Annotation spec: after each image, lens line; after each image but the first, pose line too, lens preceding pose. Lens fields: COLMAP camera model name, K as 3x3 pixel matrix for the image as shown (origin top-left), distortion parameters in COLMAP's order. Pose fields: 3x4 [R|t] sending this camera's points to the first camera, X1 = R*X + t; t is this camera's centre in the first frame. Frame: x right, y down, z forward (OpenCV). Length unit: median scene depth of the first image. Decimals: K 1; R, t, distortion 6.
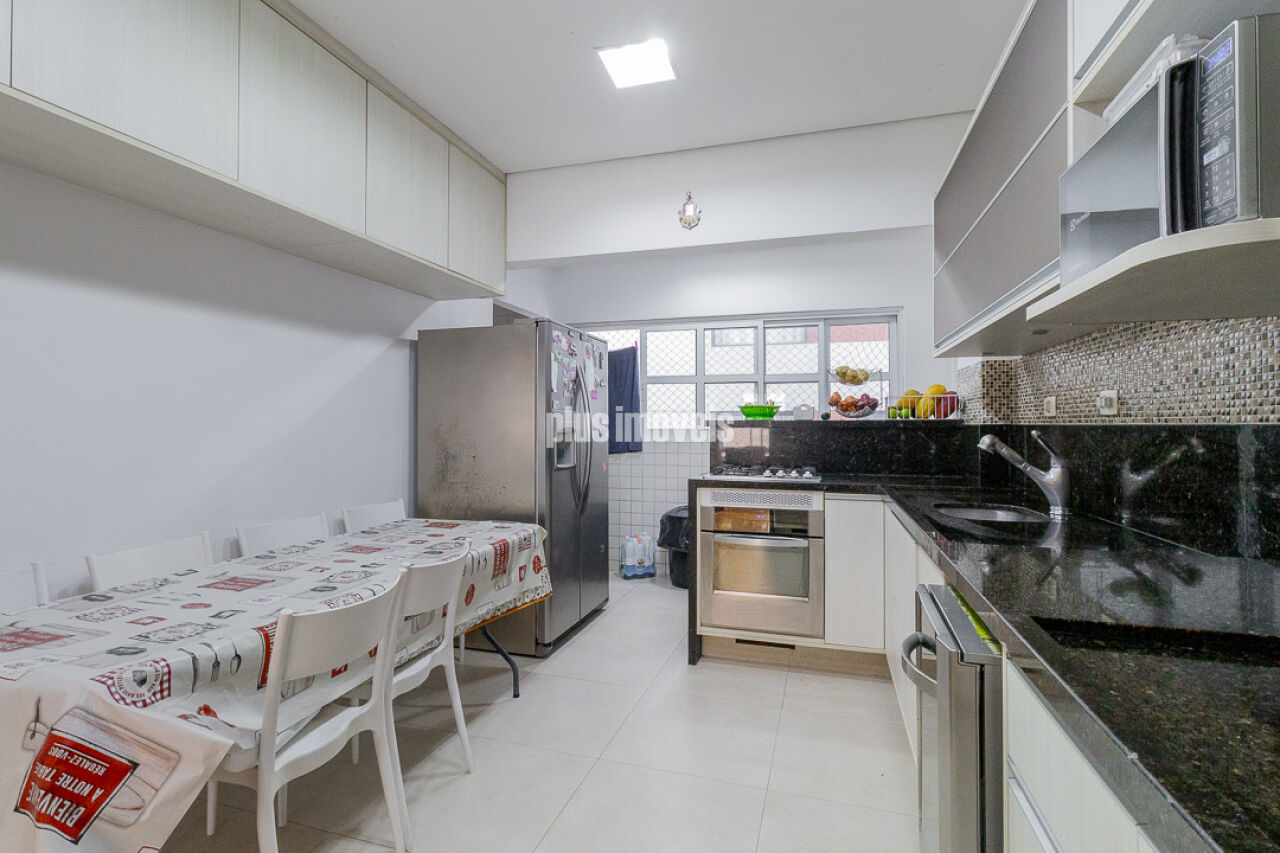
lens RADIAL K [[595.0, 0, 646.6], [0, 595.0, 414.2], [0, 0, 1]] dist [0.006277, -0.001218]
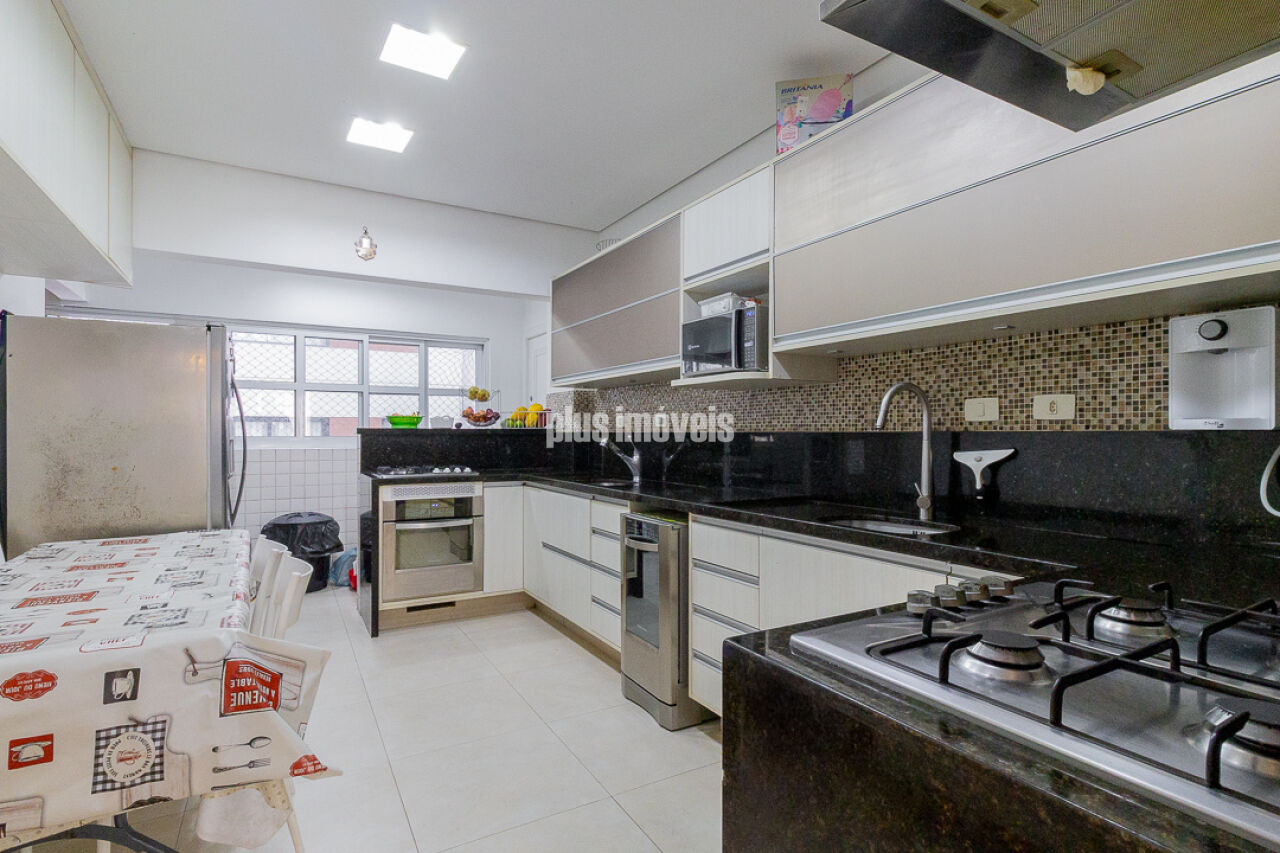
lens RADIAL K [[595.0, 0, 639.0], [0, 595.0, 437.3], [0, 0, 1]] dist [0.006277, -0.001218]
pose [[0.695943, -0.007453, 0.718058, -0.409459], [-0.011980, 0.999686, 0.021987, -0.004198], [-0.717997, -0.023904, 0.695636, -0.183975]]
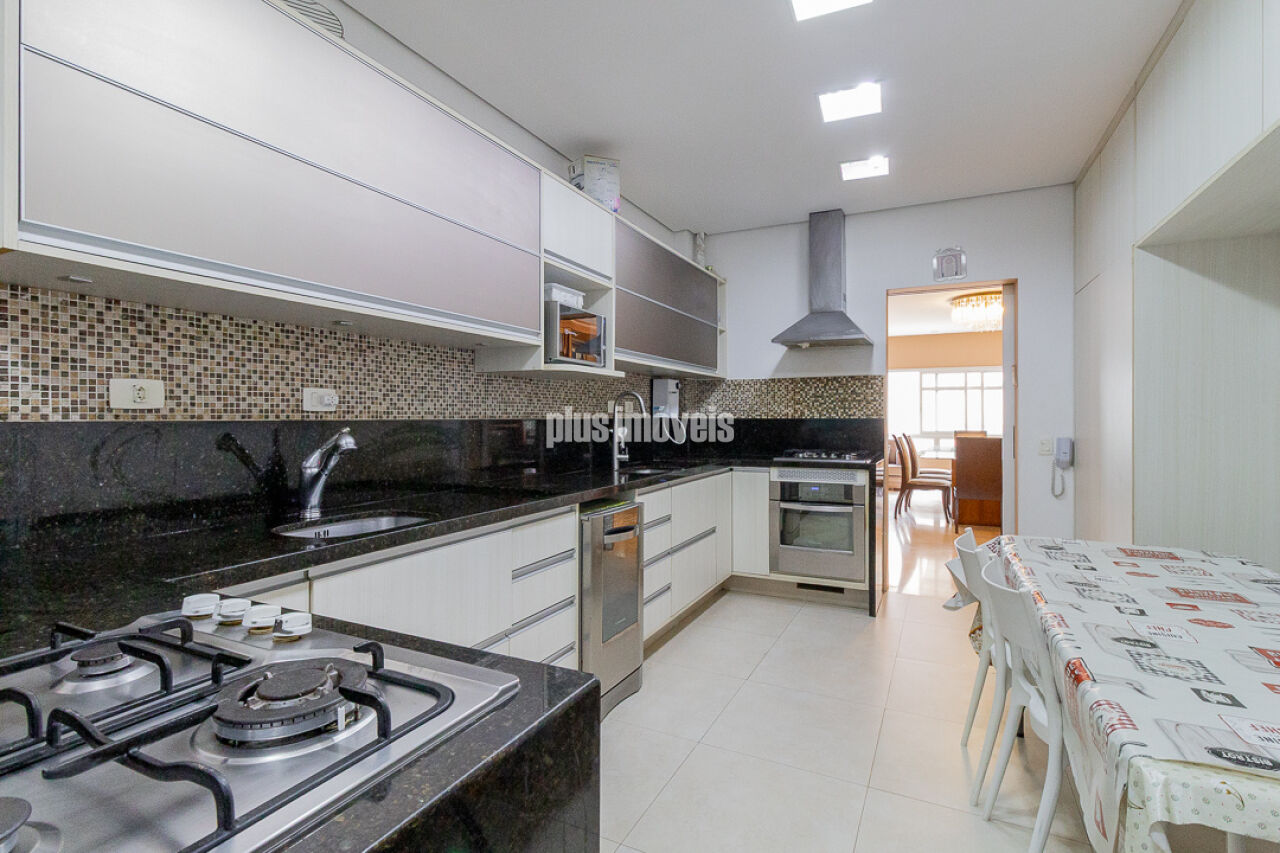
lens RADIAL K [[595.0, 0, 632.1], [0, 595.0, 419.5], [0, 0, 1]] dist [0.006277, -0.001218]
pose [[-0.981848, 0.003615, 0.189633, -0.006757], [0.000394, 0.999855, -0.017019, 0.018761], [-0.189667, -0.016635, -0.981708, 1.064457]]
